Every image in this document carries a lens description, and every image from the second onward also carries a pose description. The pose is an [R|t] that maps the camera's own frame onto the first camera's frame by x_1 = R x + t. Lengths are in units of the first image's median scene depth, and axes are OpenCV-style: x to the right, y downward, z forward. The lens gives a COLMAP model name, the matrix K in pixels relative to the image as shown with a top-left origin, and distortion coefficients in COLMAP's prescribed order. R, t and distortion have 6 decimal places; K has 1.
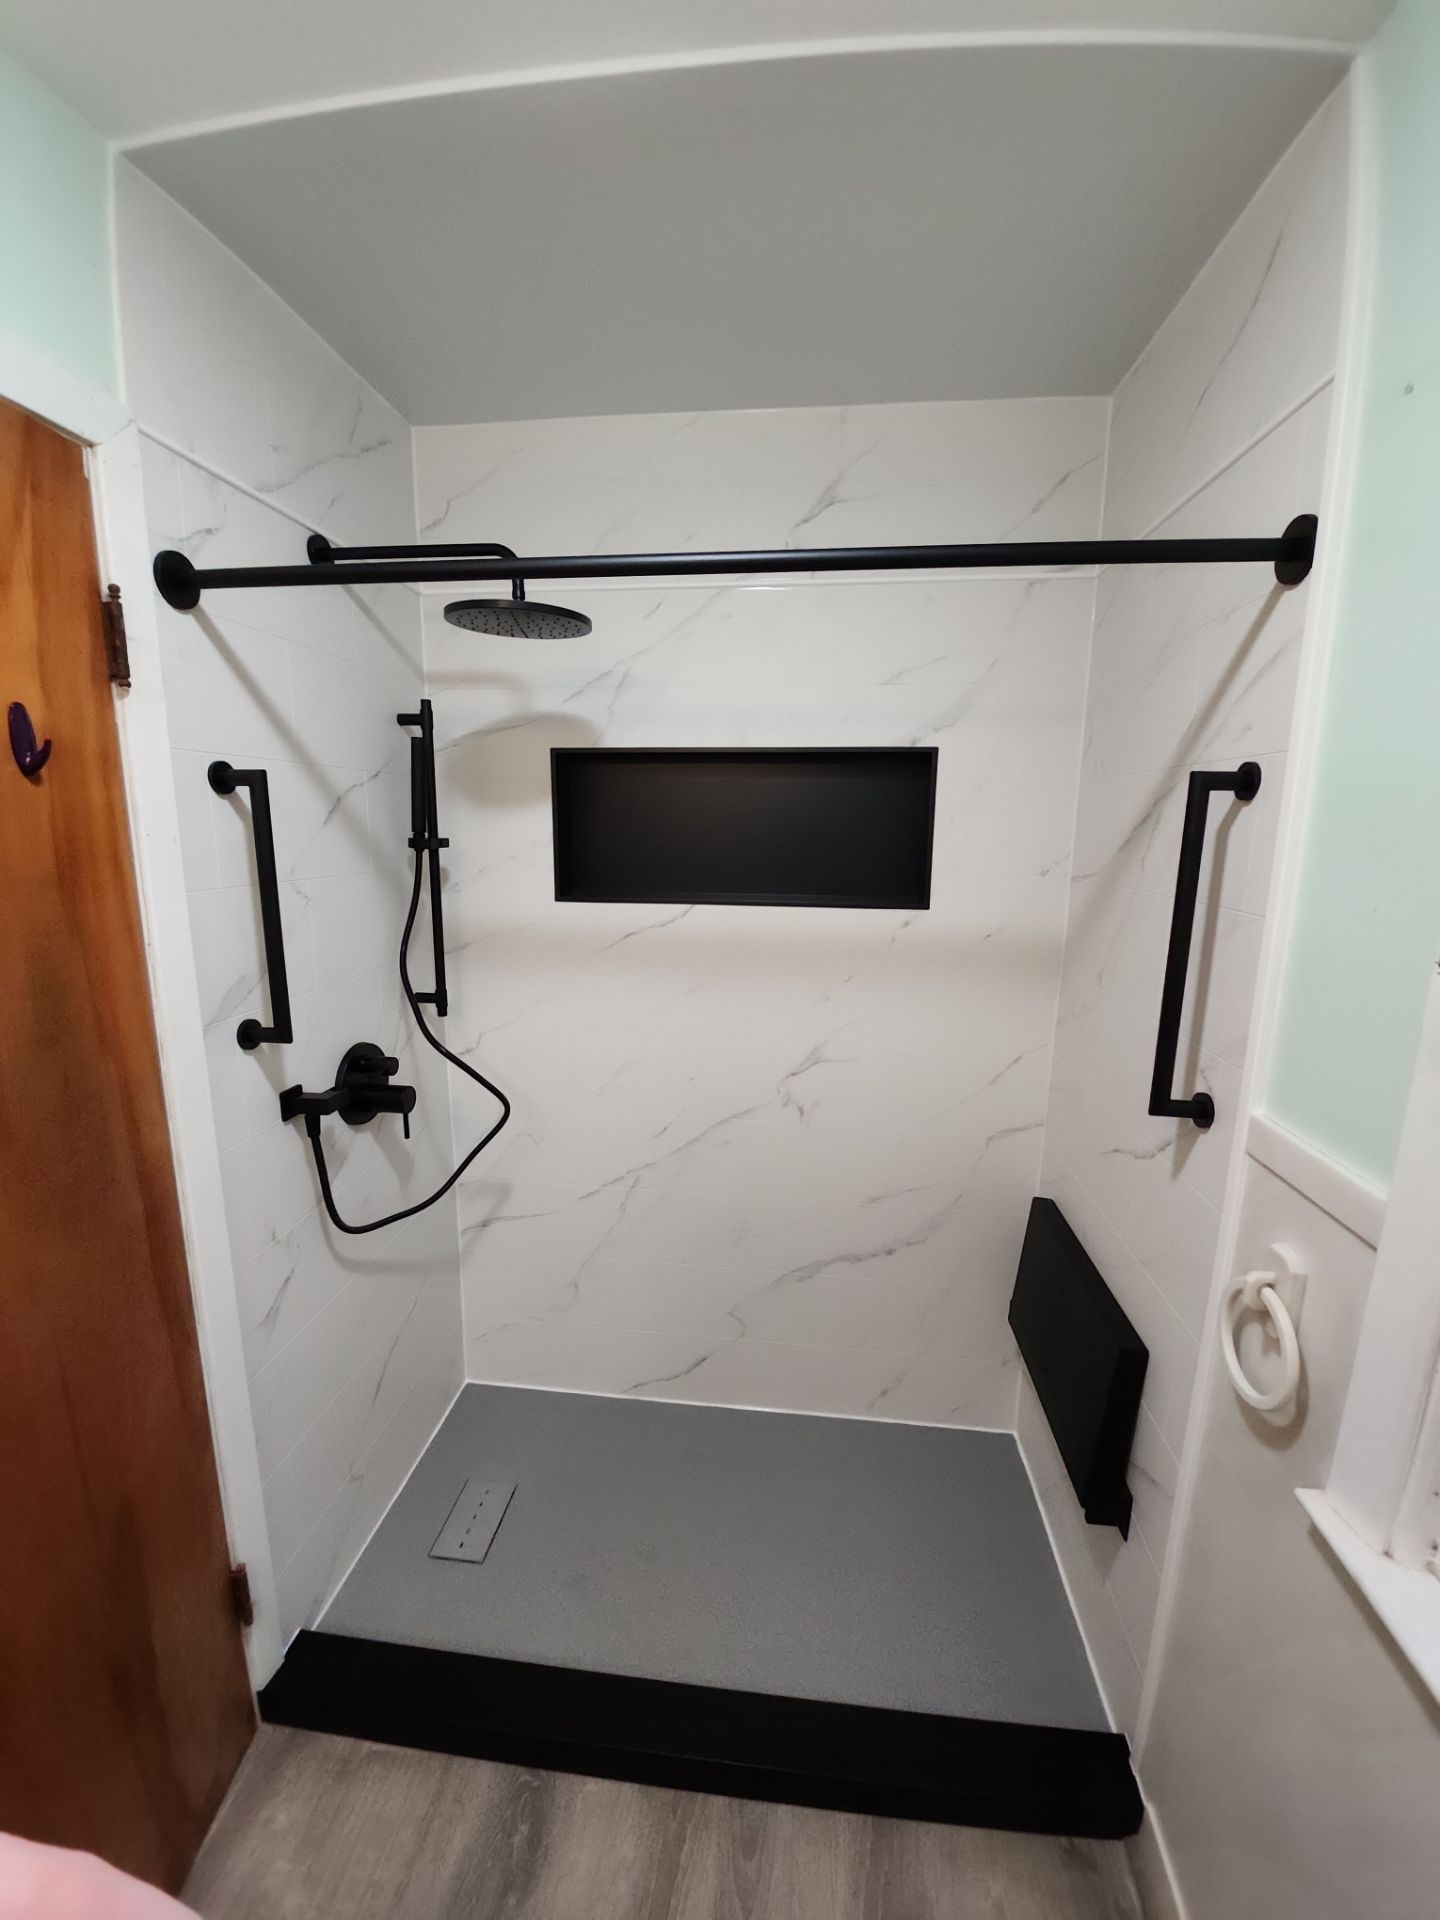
lens RADIAL K [[767.2, 0, 722.9], [0, 767.2, 958.8], [0, 0, 1]] dist [-0.021657, -0.000304]
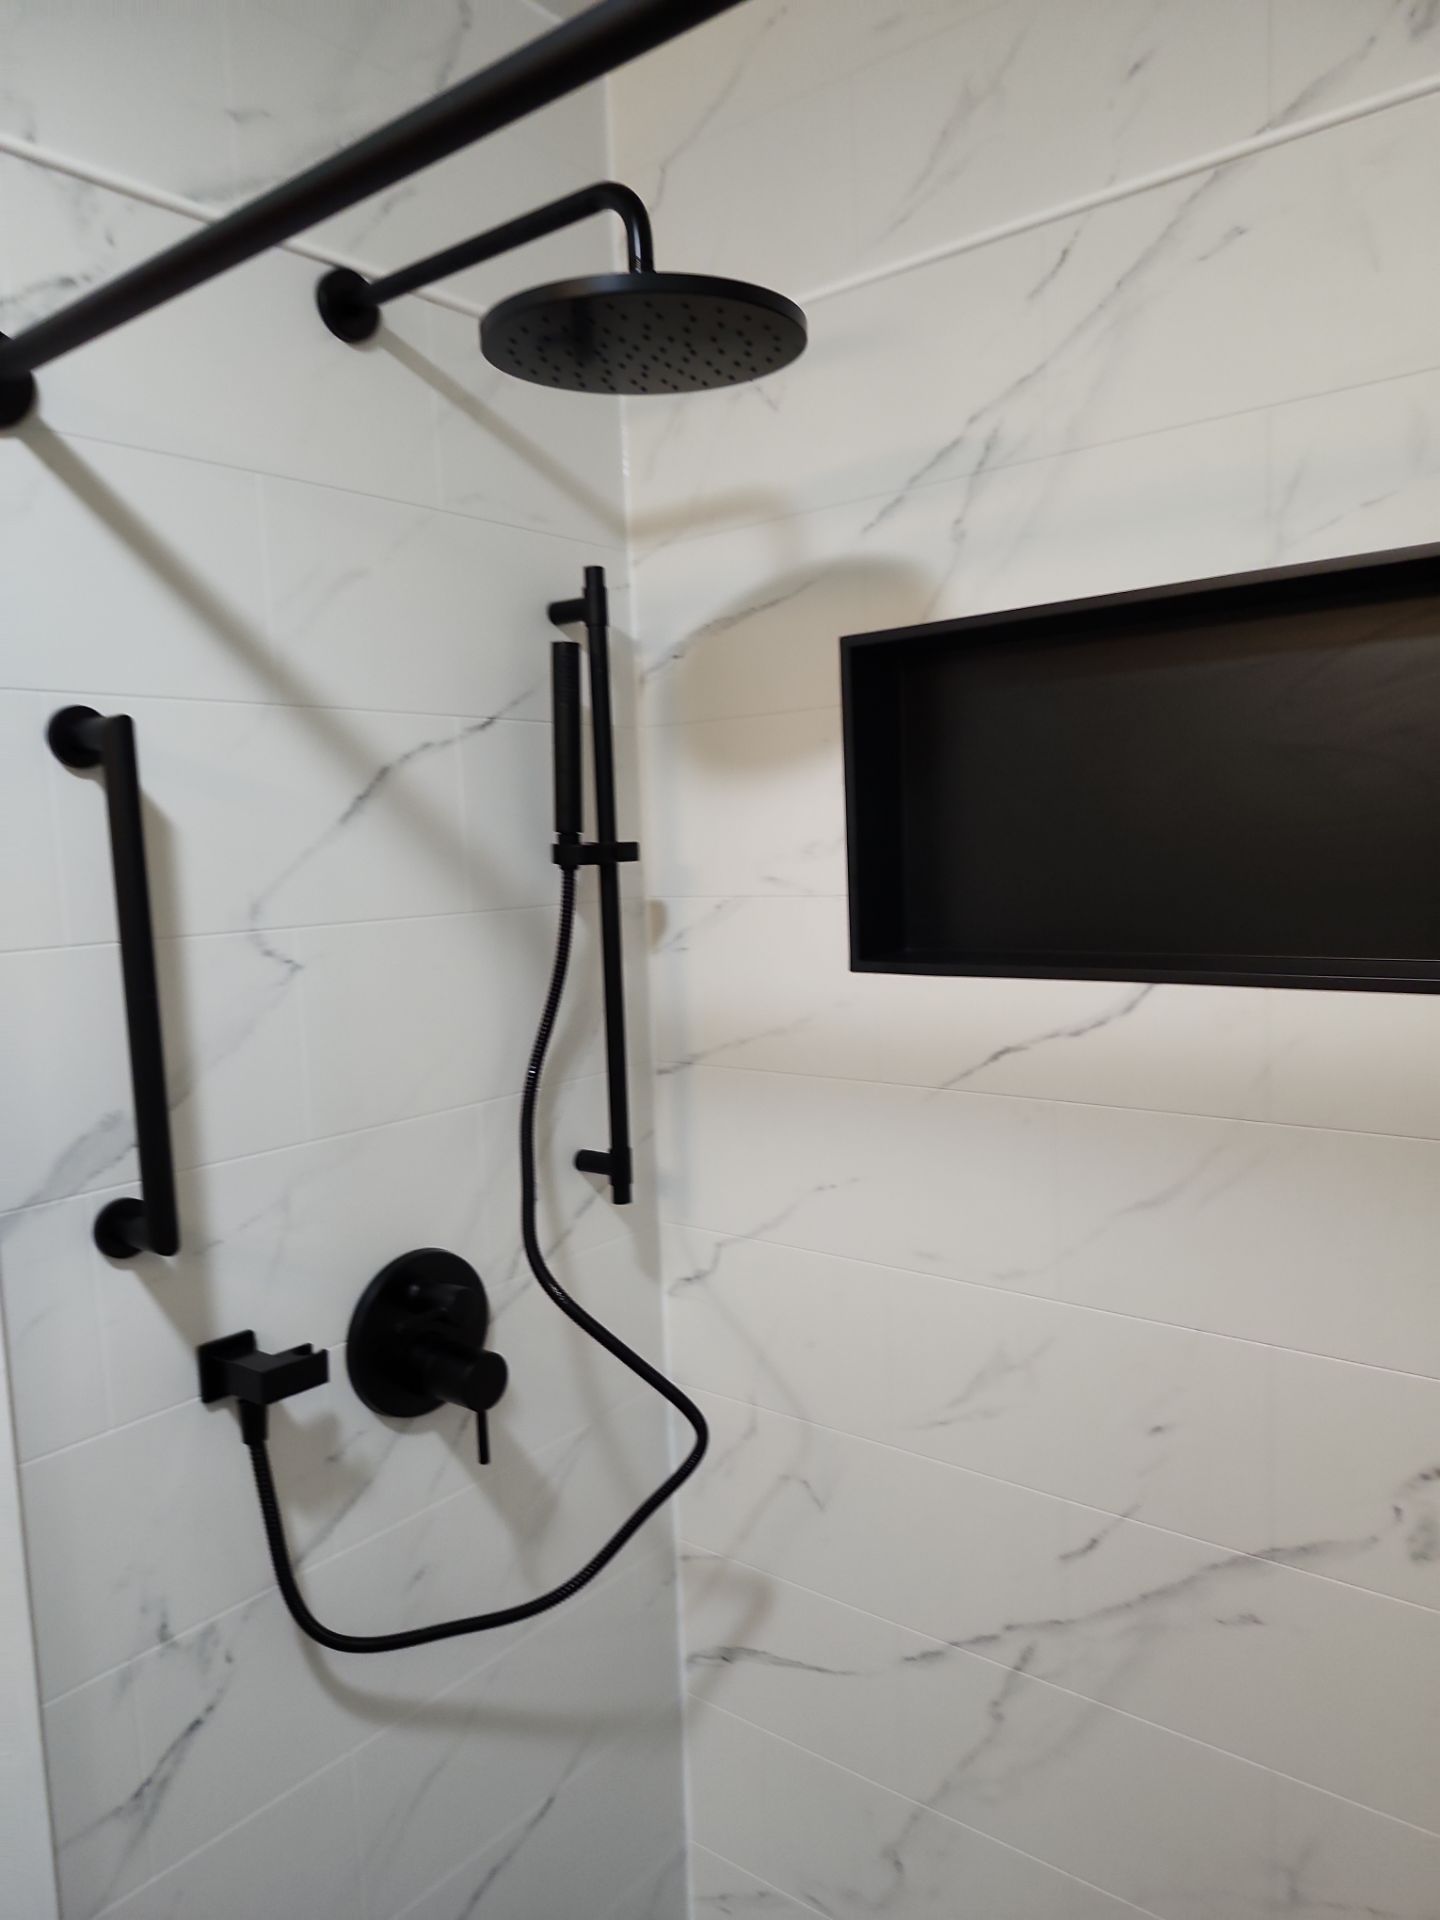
lens RADIAL K [[1355.9, 0, 718.8], [0, 1355.9, 970.4], [0, 0, 1]] dist [0.020618, -0.016085]
pose [[0.844226, 0.005807, -0.535956, 0.157254], [-0.043984, 0.997319, -0.058477, -0.028502], [0.534180, 0.072942, 0.842218, 0.314626]]
